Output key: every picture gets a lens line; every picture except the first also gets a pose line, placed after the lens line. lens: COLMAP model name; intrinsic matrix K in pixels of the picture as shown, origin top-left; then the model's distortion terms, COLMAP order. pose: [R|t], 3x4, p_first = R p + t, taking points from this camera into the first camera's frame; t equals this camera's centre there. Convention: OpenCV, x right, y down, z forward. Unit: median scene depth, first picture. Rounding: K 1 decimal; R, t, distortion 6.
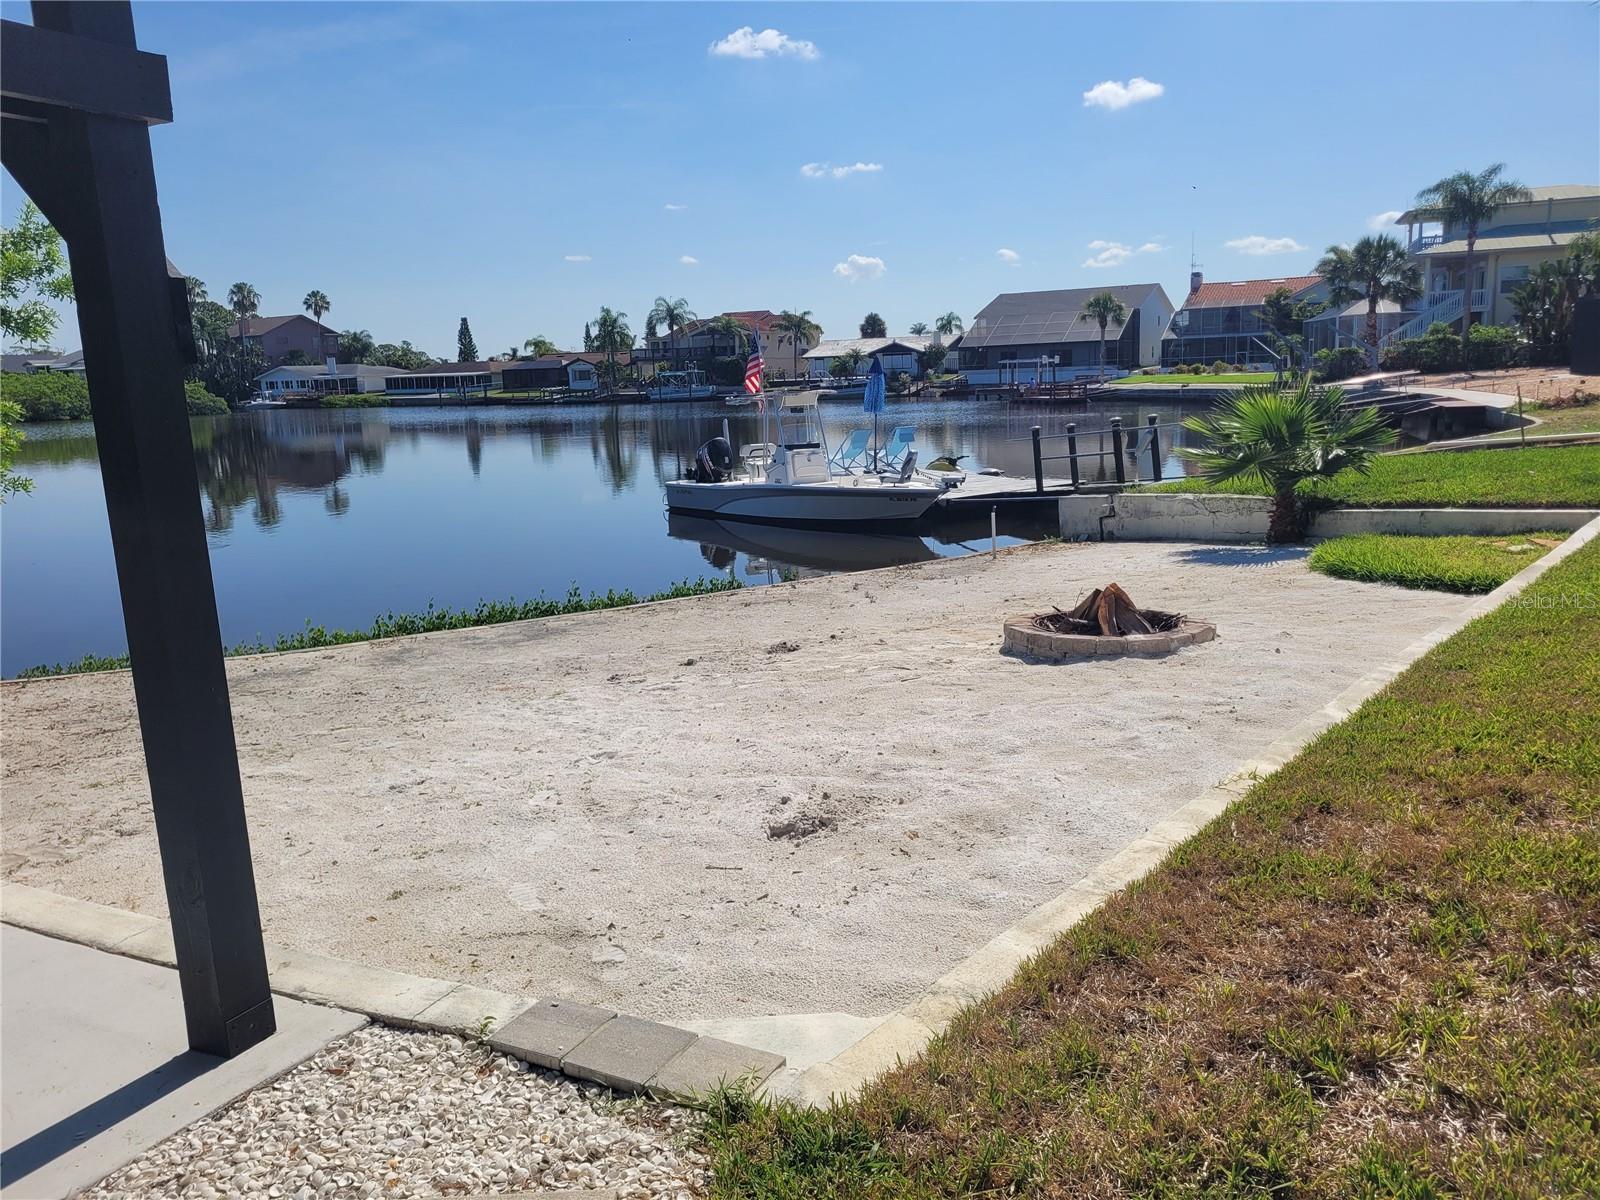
lens RADIAL K [[1192.6, 0, 802.7], [0, 1192.6, 567.8], [0, 0, 1]] dist [0.051390, -0.035768]
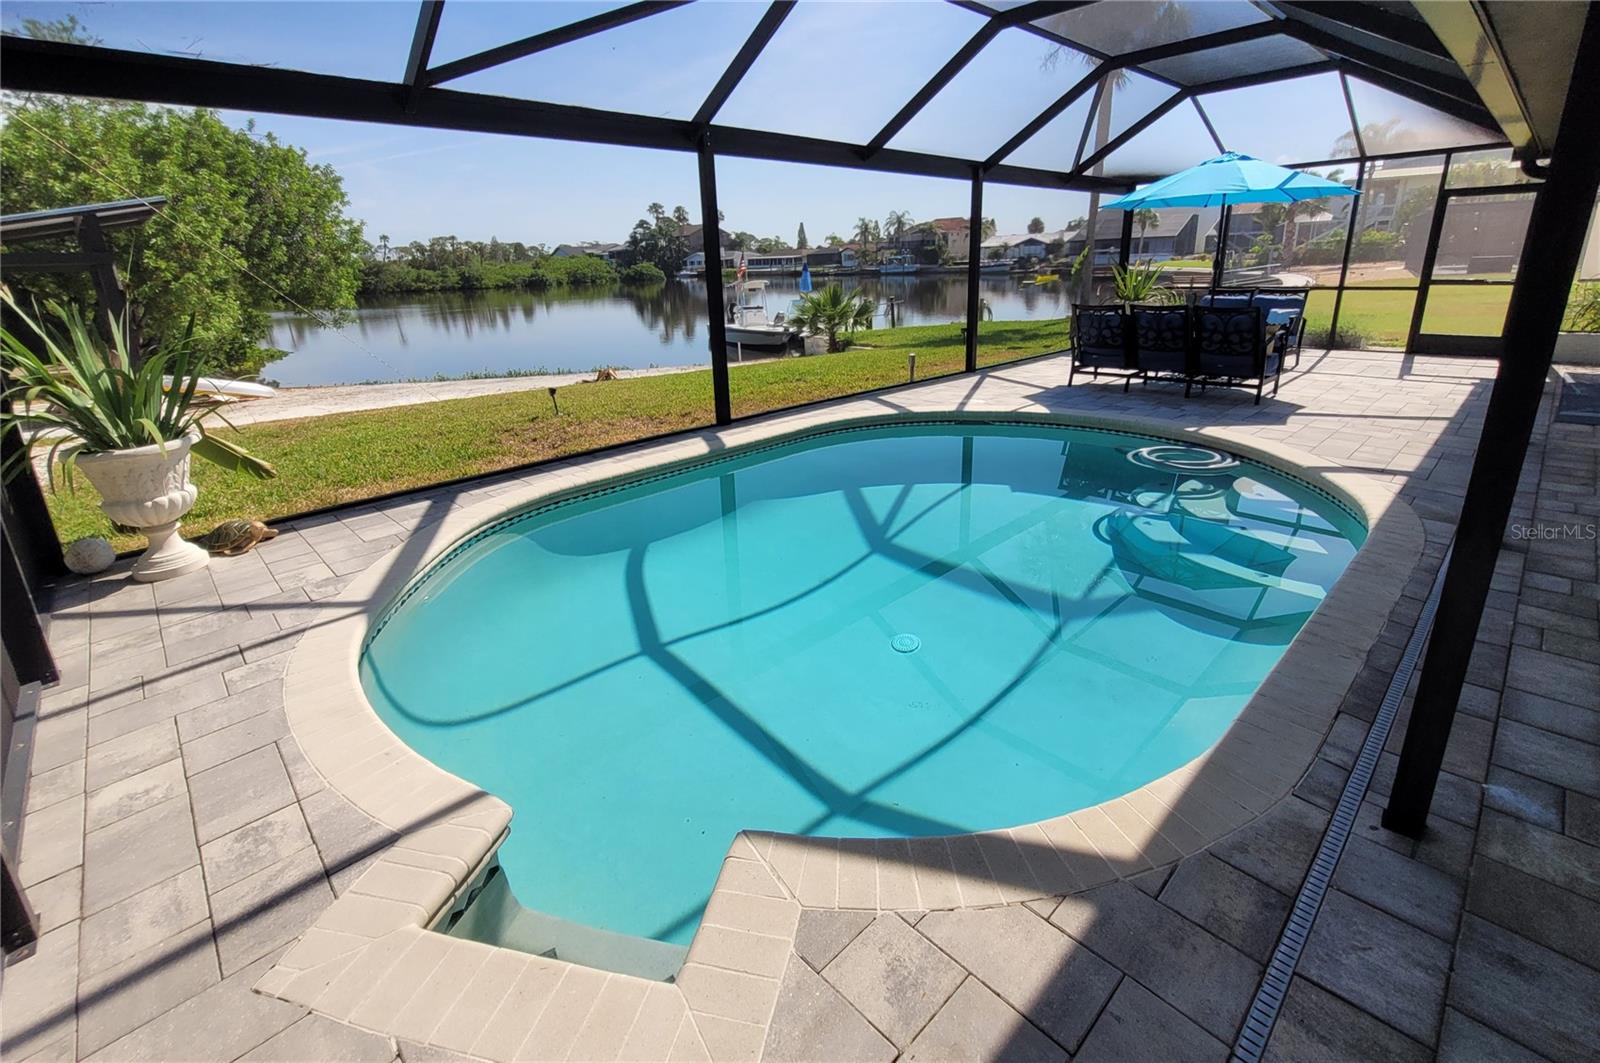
lens RADIAL K [[709.9, 0, 799.0], [0, 709.9, 469.4], [0, 0, 1]] dist [-0.001518, 0.000452]
pose [[0.953809, 0.087686, -0.287333, 0.071355], [-0.048449, 0.988833, 0.140935, -0.000399], [0.296483, -0.120504, 0.947405, -0.026315]]
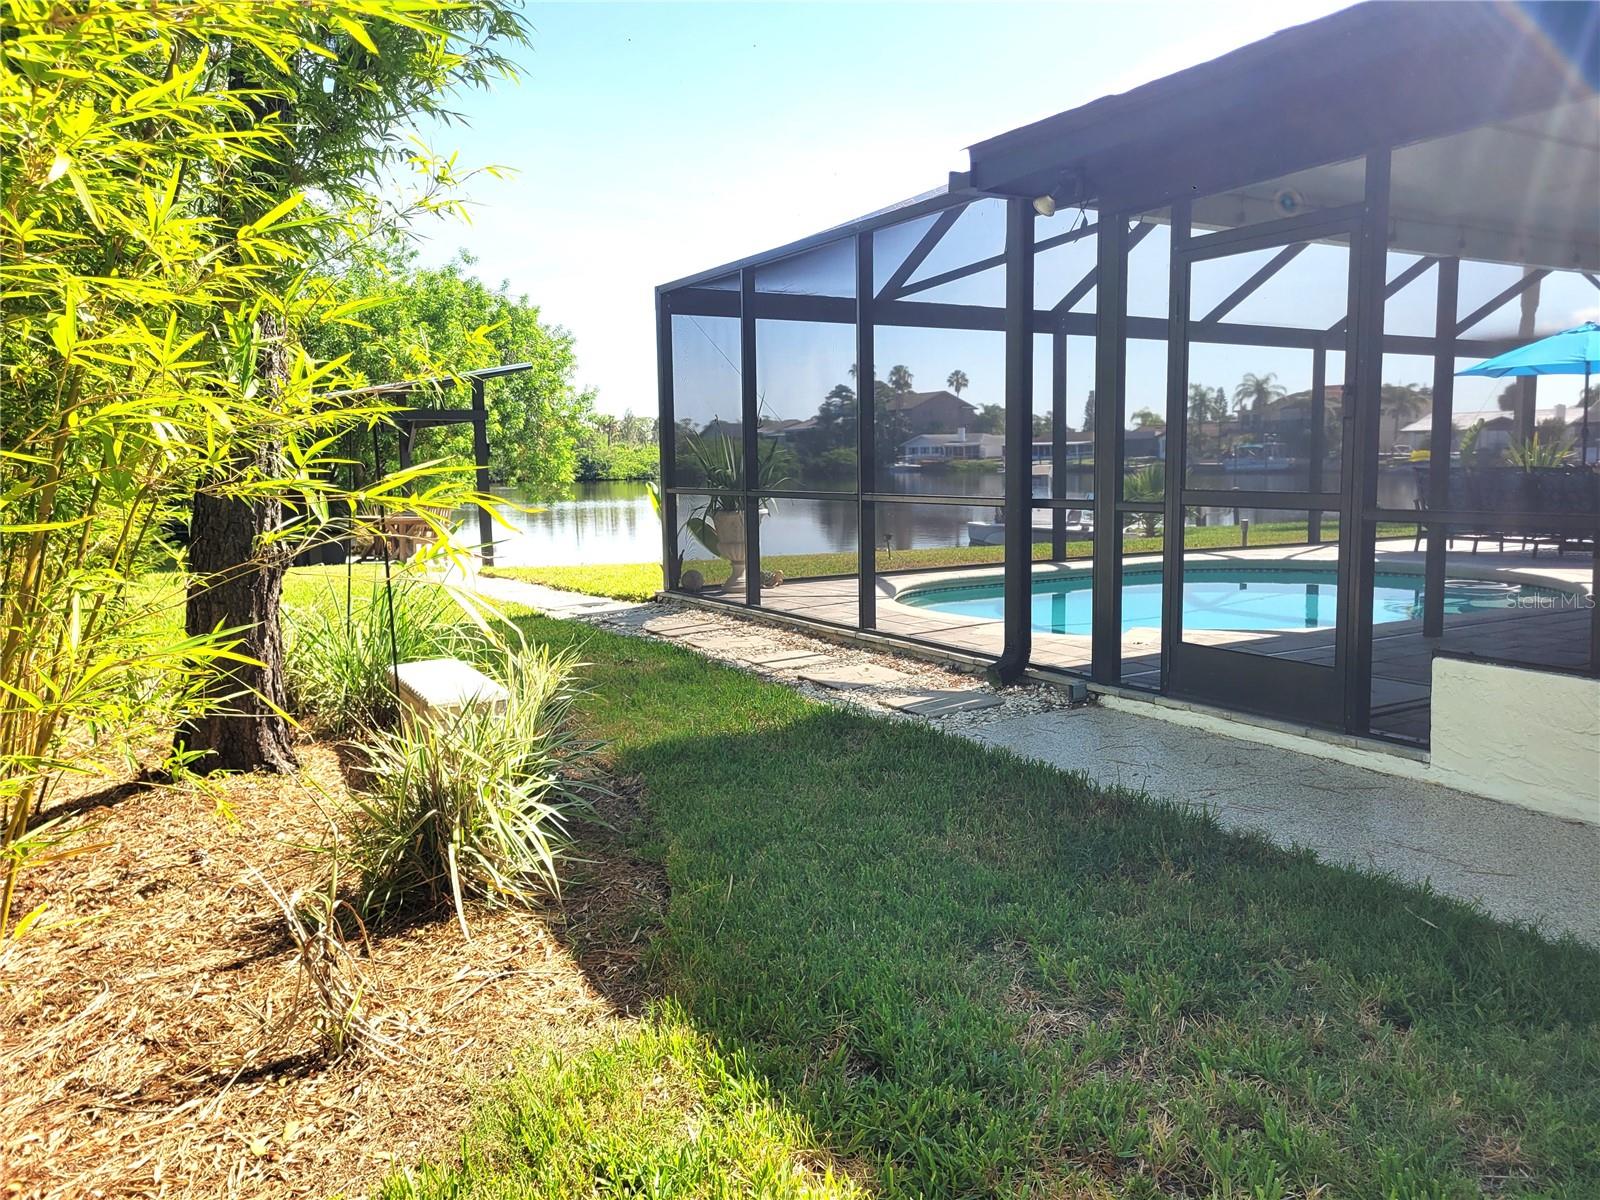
lens RADIAL K [[1192.6, 0, 802.7], [0, 1192.6, 567.8], [0, 0, 1]] dist [0.051390, -0.035768]
pose [[0.860620, 0.070054, -0.504406, 0.081445], [-0.097816, 0.994790, -0.028733, 0.008580], [0.499765, 0.074067, 0.862988, -0.070088]]
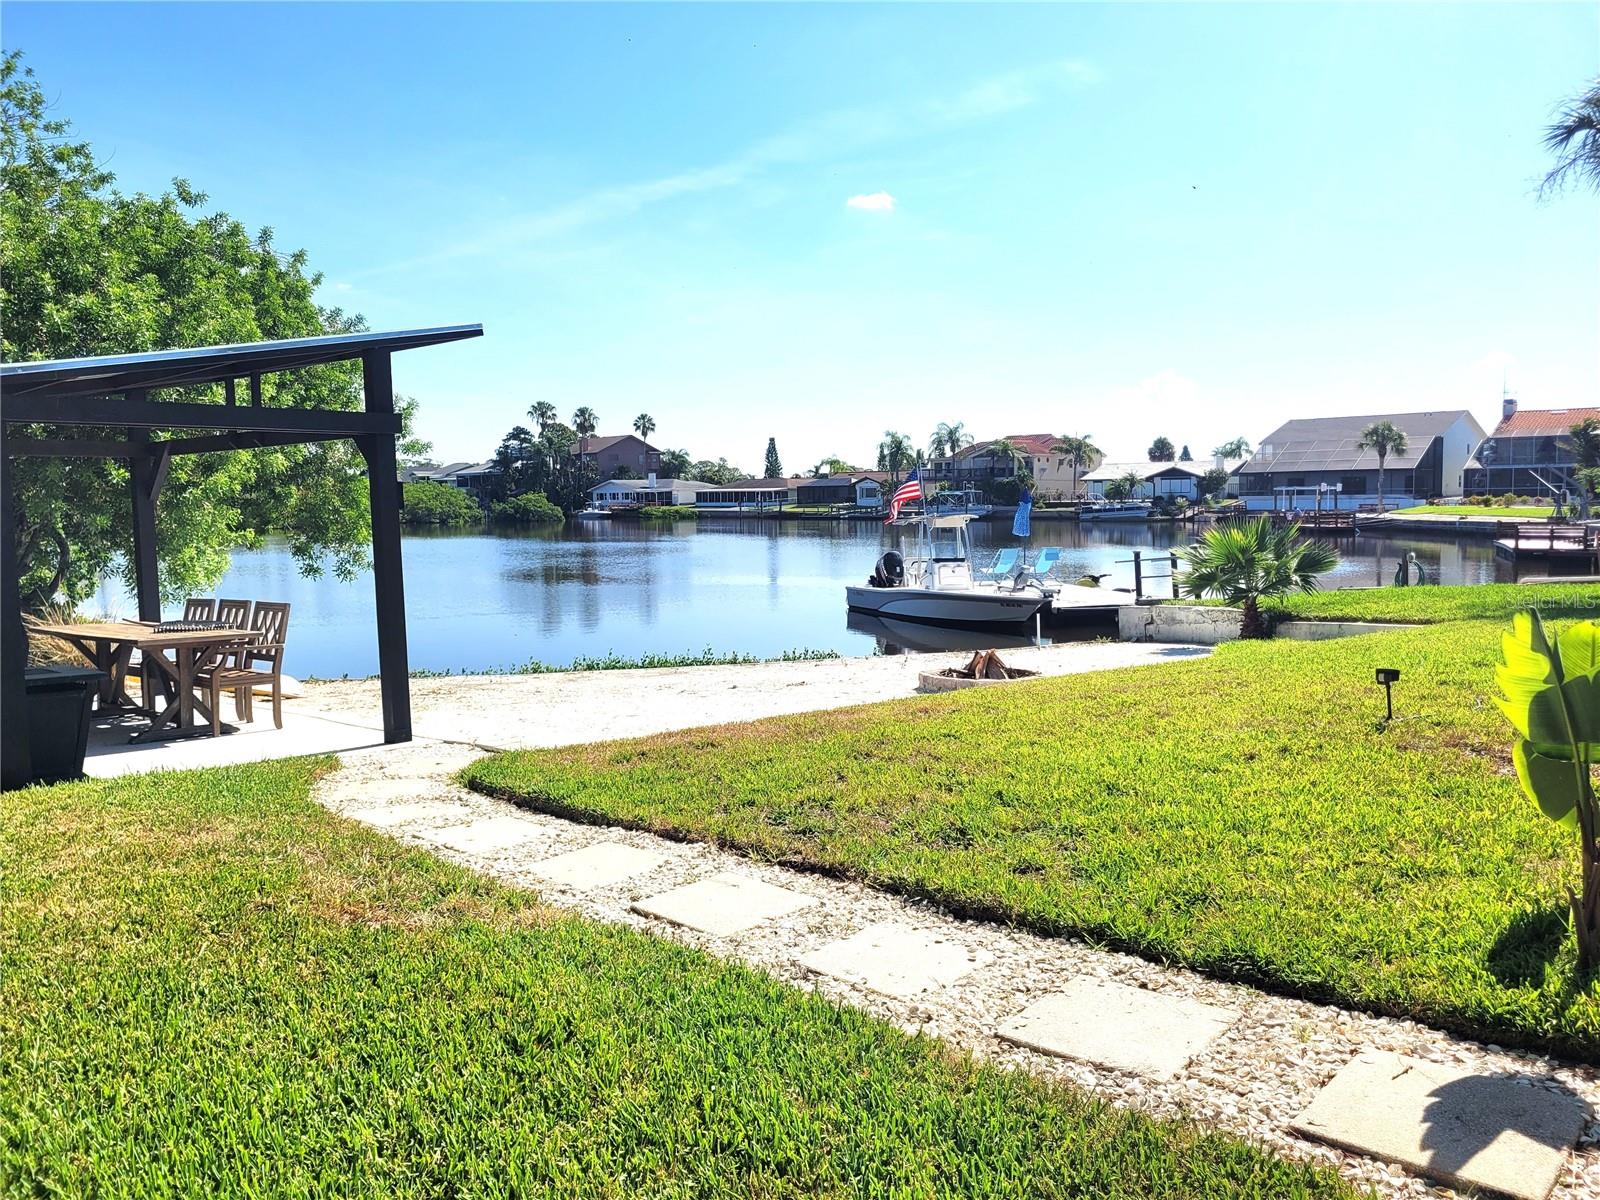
lens RADIAL K [[1192.6, 0, 802.7], [0, 1192.6, 567.8], [0, 0, 1]] dist [0.051390, -0.035768]
pose [[0.968539, 0.036811, -0.246124, 0.023531], [-0.060462, 0.994173, -0.089239, 0.003618], [0.241405, 0.101312, 0.965121, -0.032206]]
